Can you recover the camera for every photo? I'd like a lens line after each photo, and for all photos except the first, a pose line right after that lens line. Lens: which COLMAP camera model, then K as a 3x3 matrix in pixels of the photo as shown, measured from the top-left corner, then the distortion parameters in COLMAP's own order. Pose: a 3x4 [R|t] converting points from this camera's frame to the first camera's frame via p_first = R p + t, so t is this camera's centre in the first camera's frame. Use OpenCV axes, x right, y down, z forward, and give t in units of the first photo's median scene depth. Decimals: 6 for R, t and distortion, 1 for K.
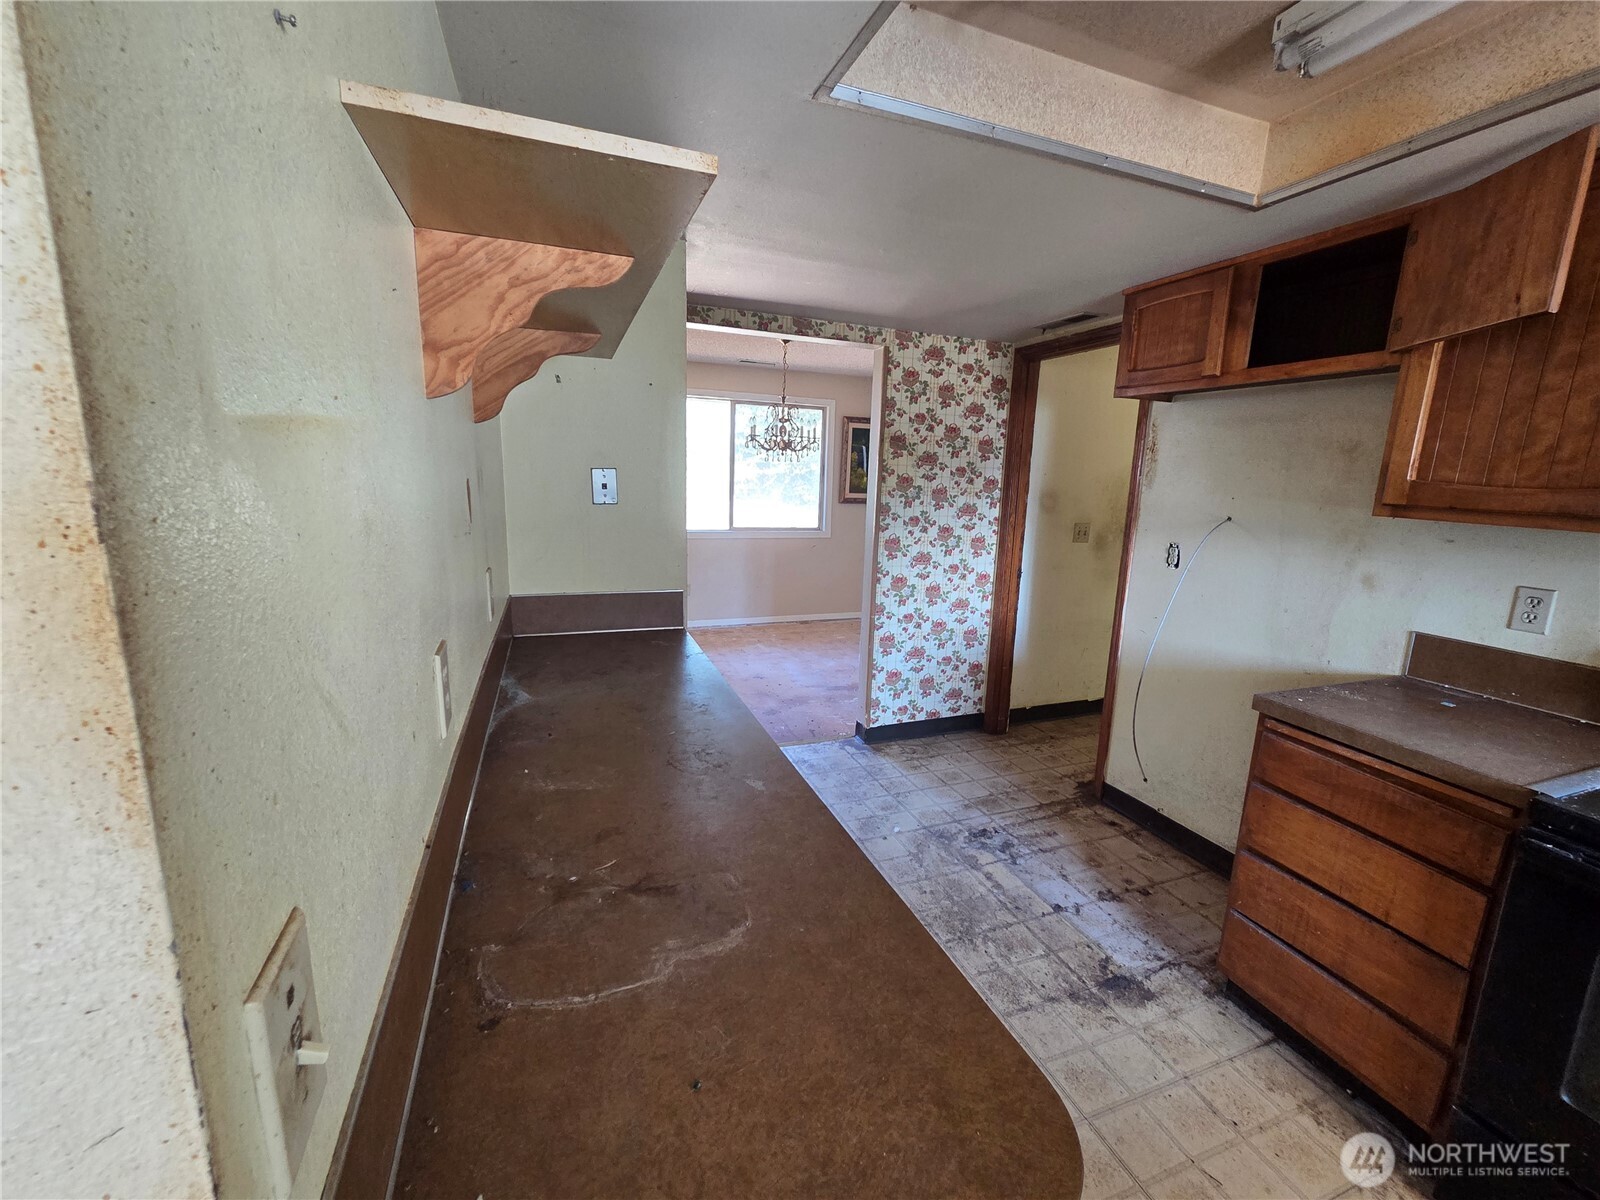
lens RADIAL K [[655.9, 0, 814.4], [0, 655.9, 597.0], [0, 0, 1]] dist [0.002427, -0.000768]
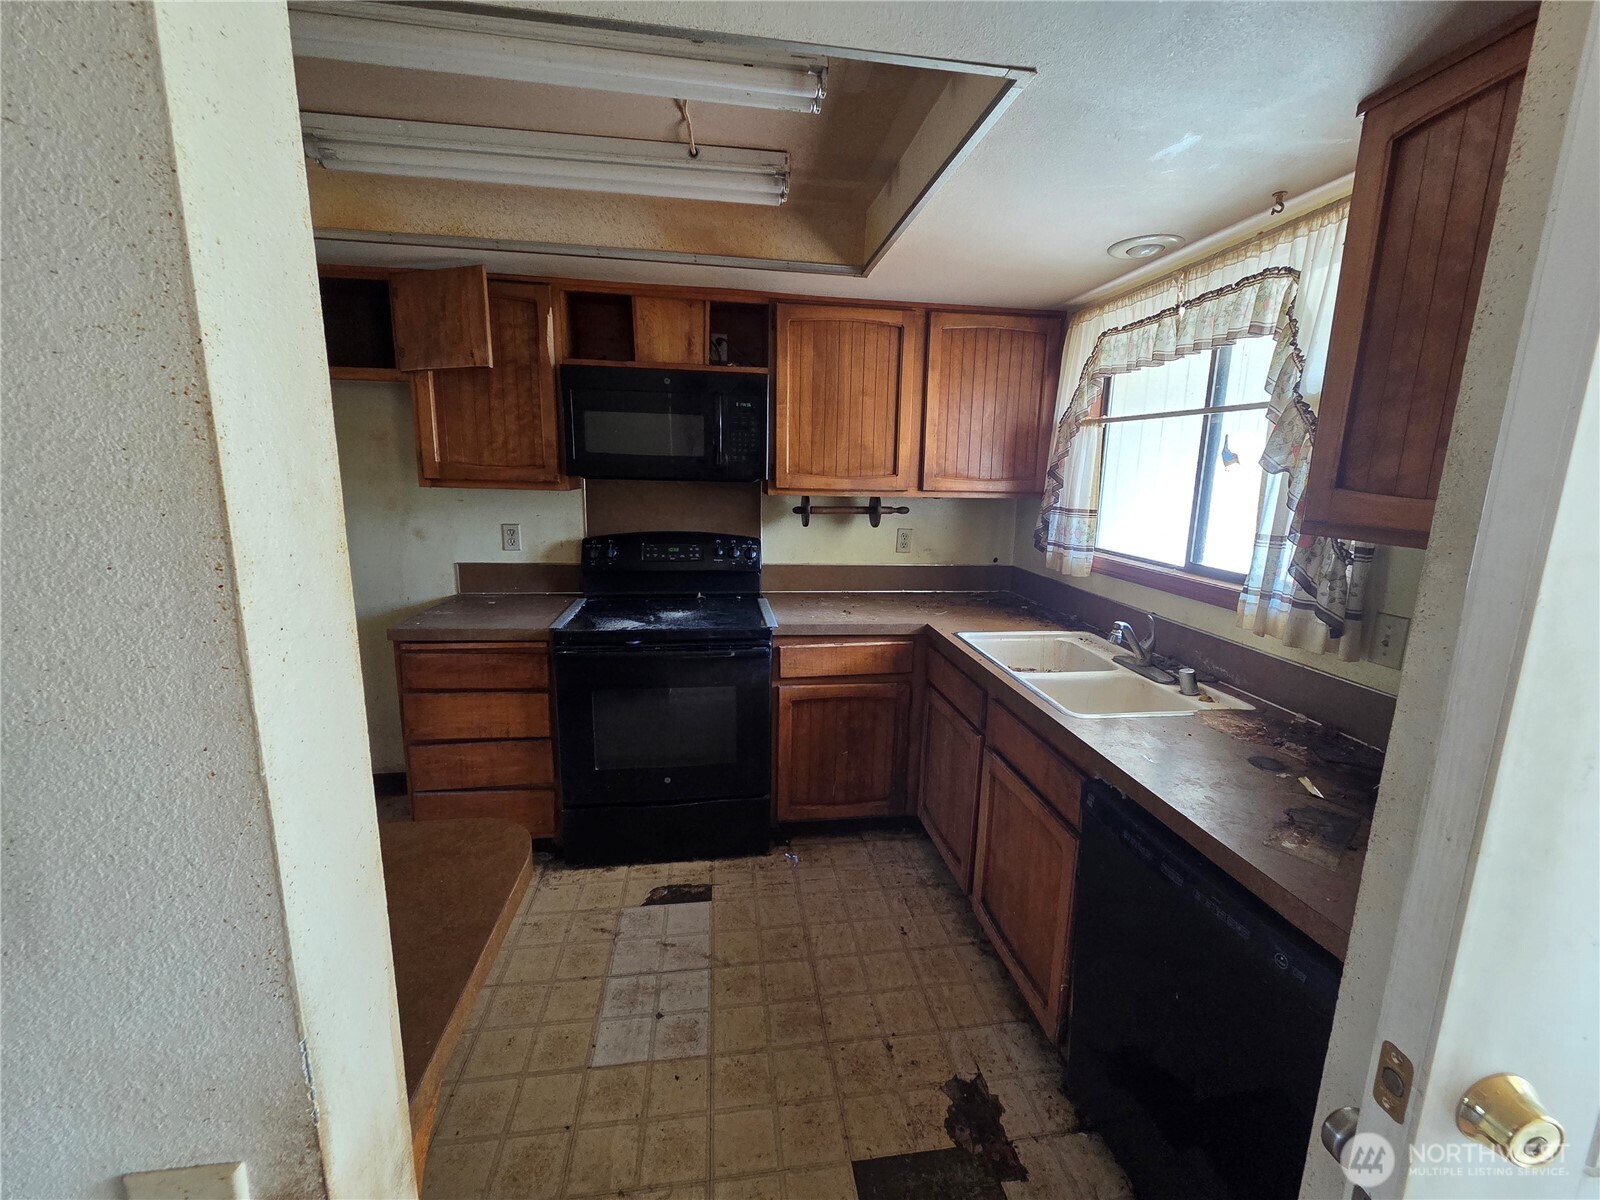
lens RADIAL K [[655.9, 0, 811.4], [0, 655.9, 585.2], [0, 0, 1]] dist [0.002427, -0.000768]
pose [[0.225208, -0.203442, 0.952834, -0.342817], [0.172472, 0.970837, 0.166521, -0.007742], [-0.958924, 0.126835, 0.253728, -0.140769]]
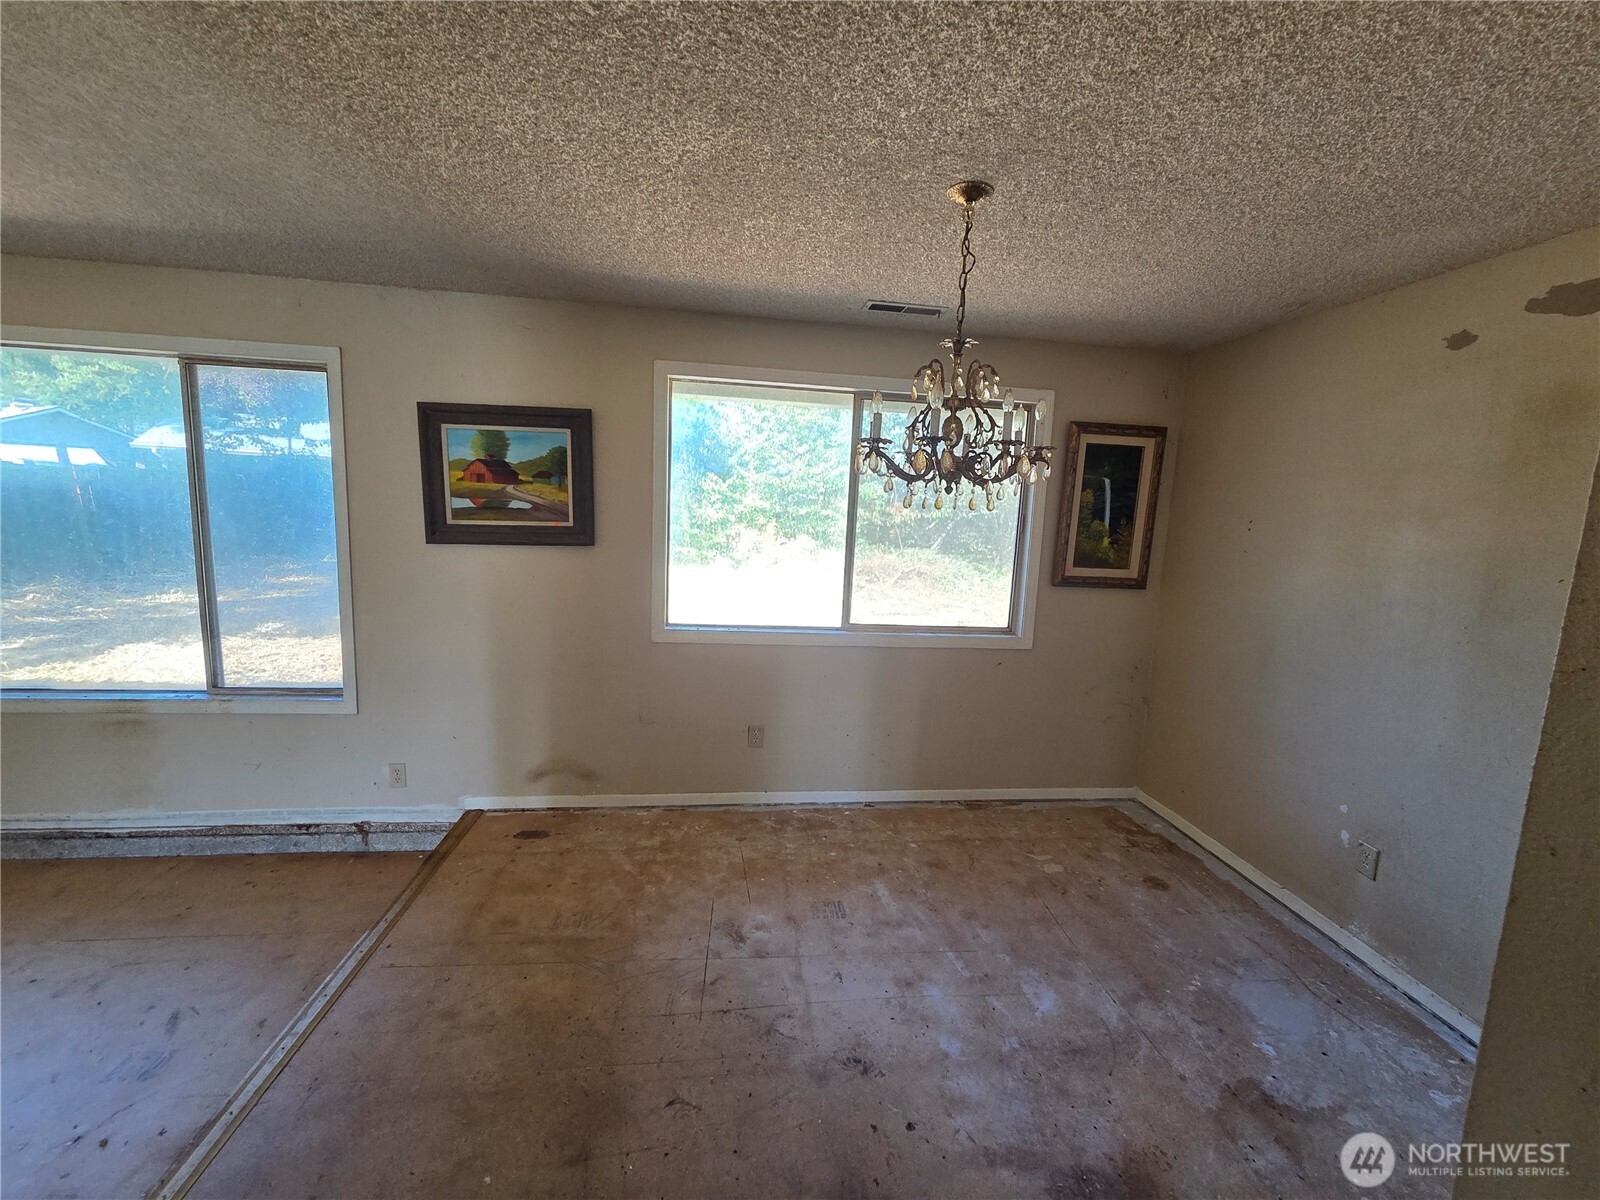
lens RADIAL K [[655.9, 0, 814.7], [0, 655.9, 589.8], [0, 0, 1]] dist [0.002427, -0.000768]
pose [[0.970813, 0.042881, -0.235975, -0.080124], [-0.059709, 0.996121, -0.064633, -0.328193], [0.232288, 0.076836, 0.969607, 1.549031]]
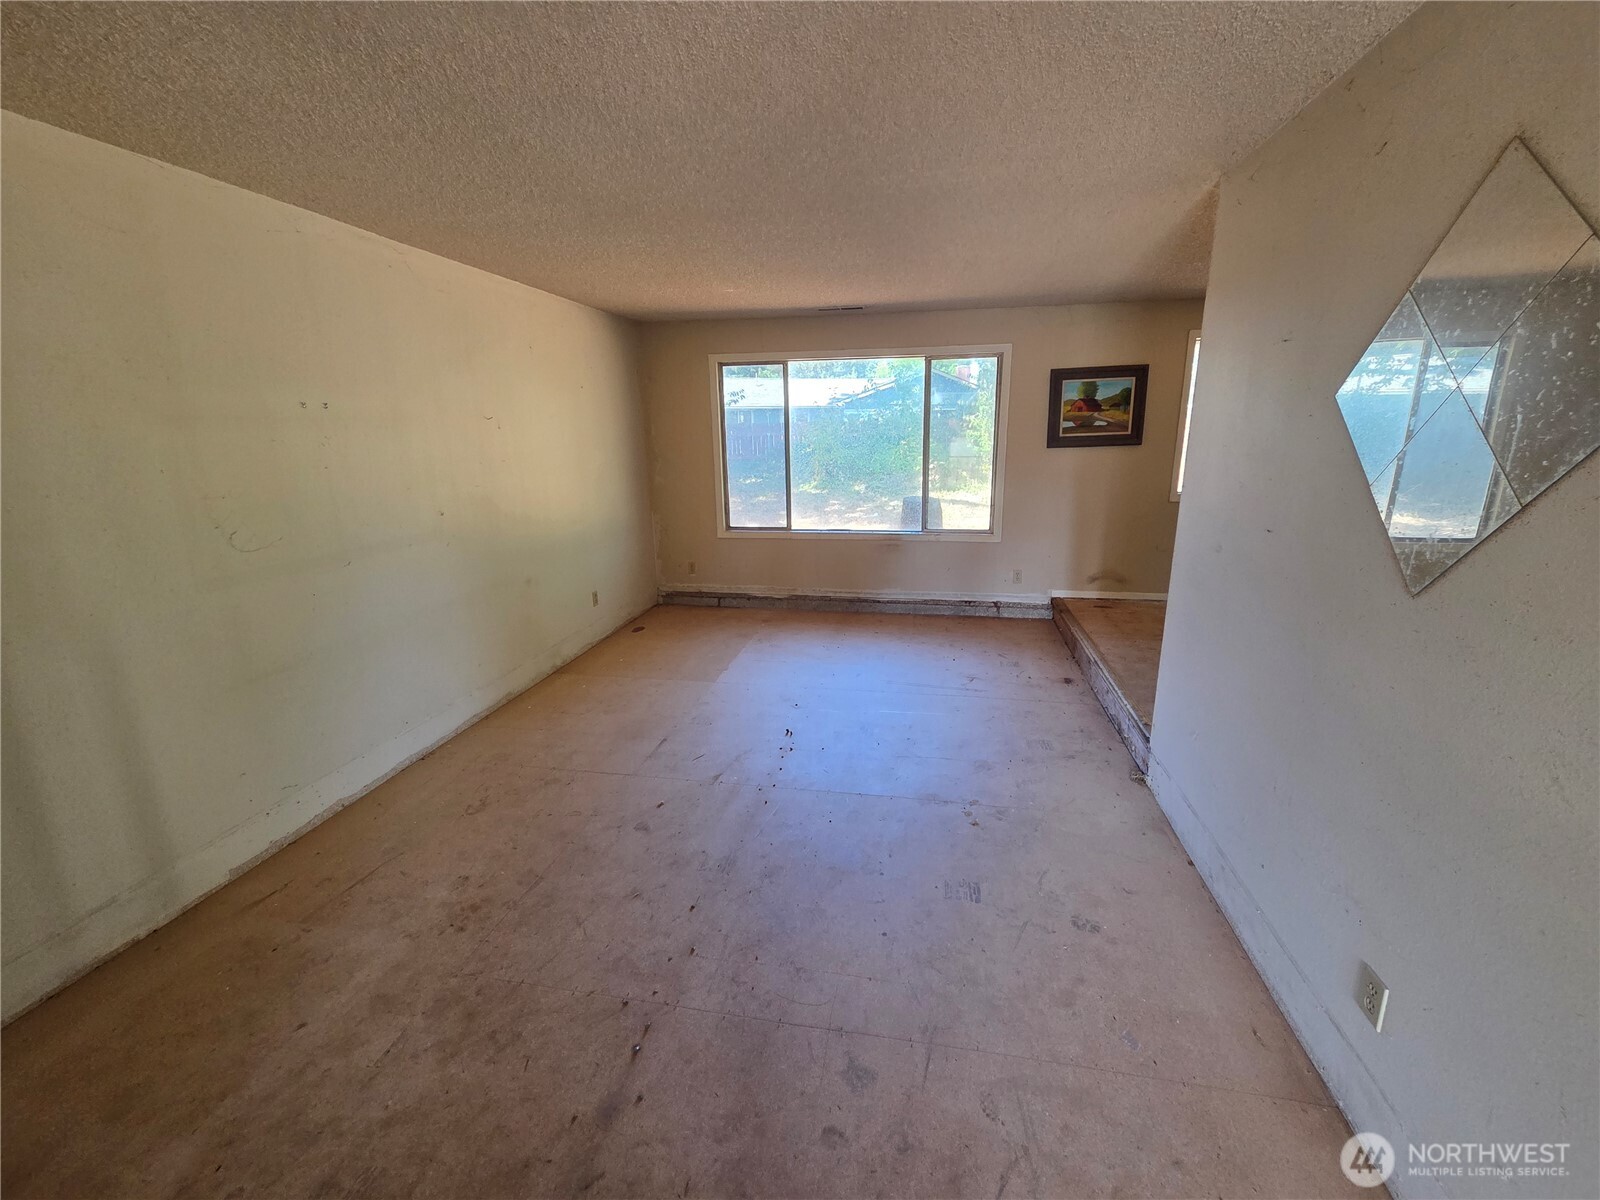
lens RADIAL K [[655.9, 0, 813.4], [0, 655.9, 593.4], [0, 0, 1]] dist [0.002427, -0.000768]
pose [[0.849121, 0.086027, -0.521146, -0.680269], [-0.058770, 0.995909, 0.068642, 0.020405], [0.524919, -0.027658, 0.850703, -0.193322]]
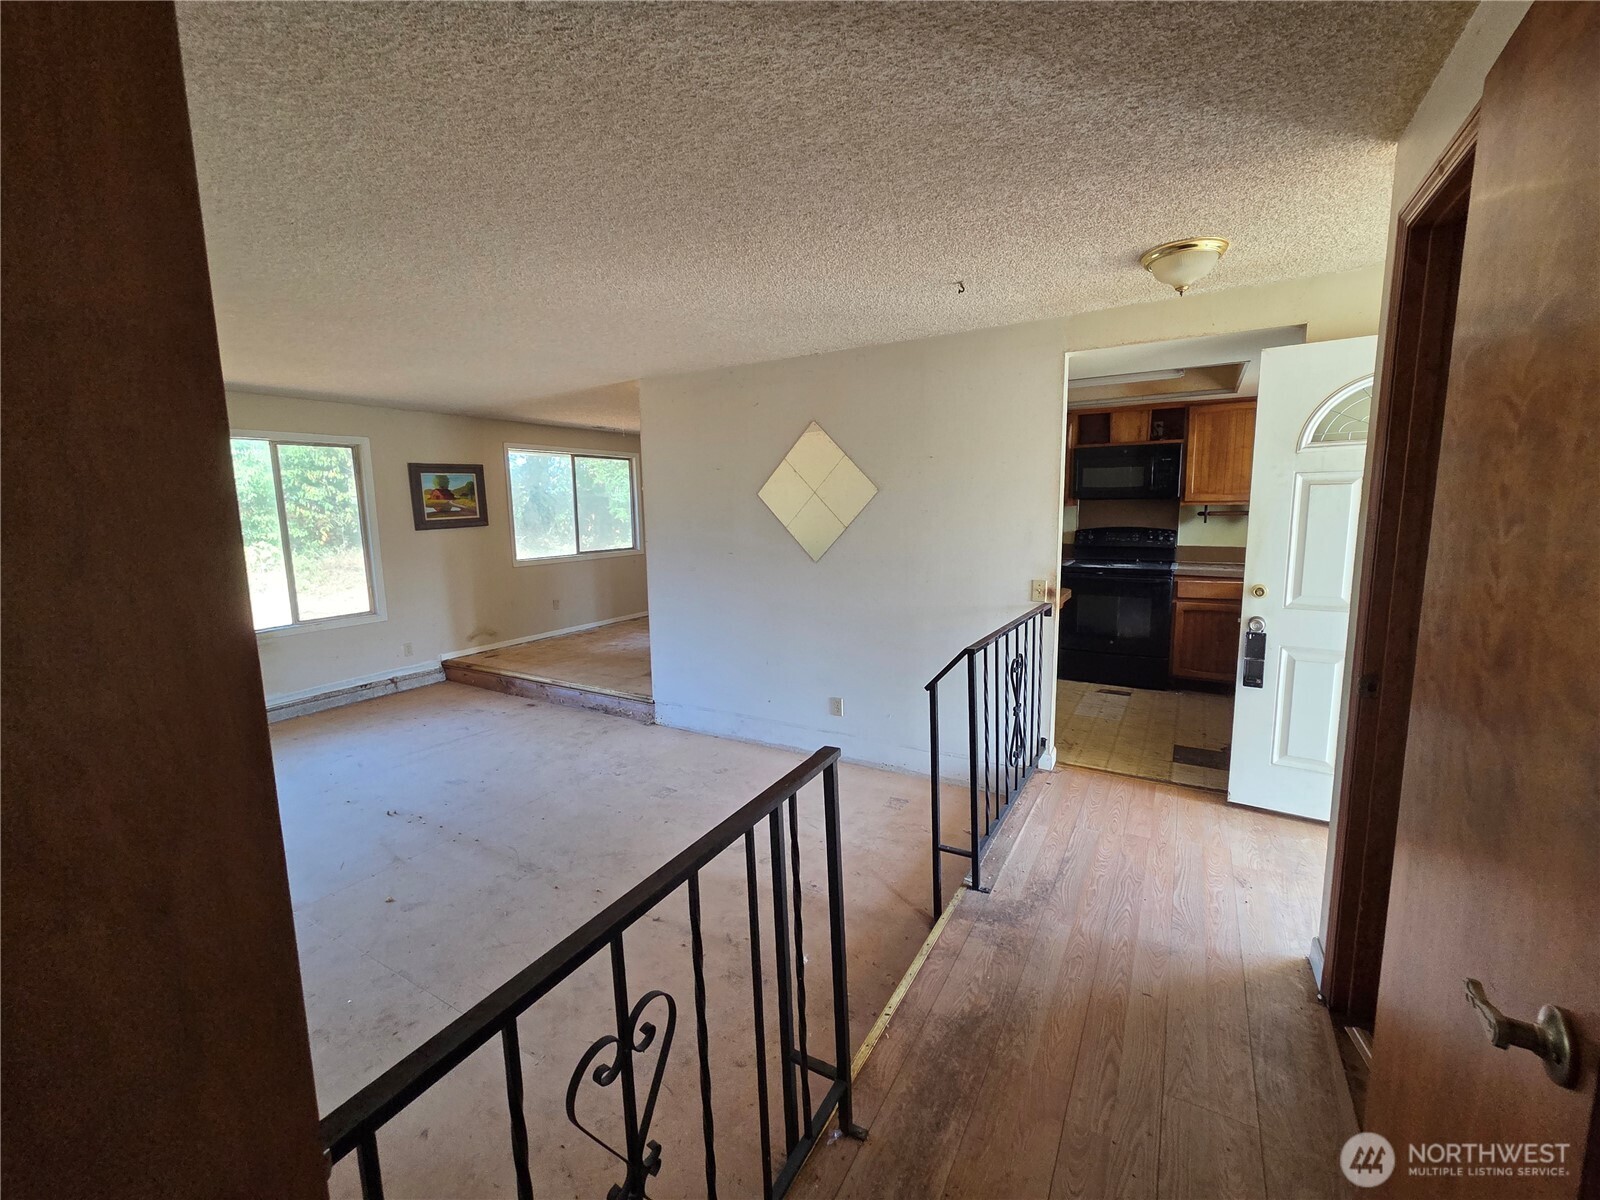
lens RADIAL K [[655.9, 0, 811.1], [0, 655.9, 592.8], [0, 0, 1]] dist [0.002427, -0.000768]
pose [[0.782325, -0.131443, 0.608843, -1.877339], [0.160557, 0.987003, 0.006779, 0.120140], [-0.601821, 0.092450, 0.793262, -0.926796]]
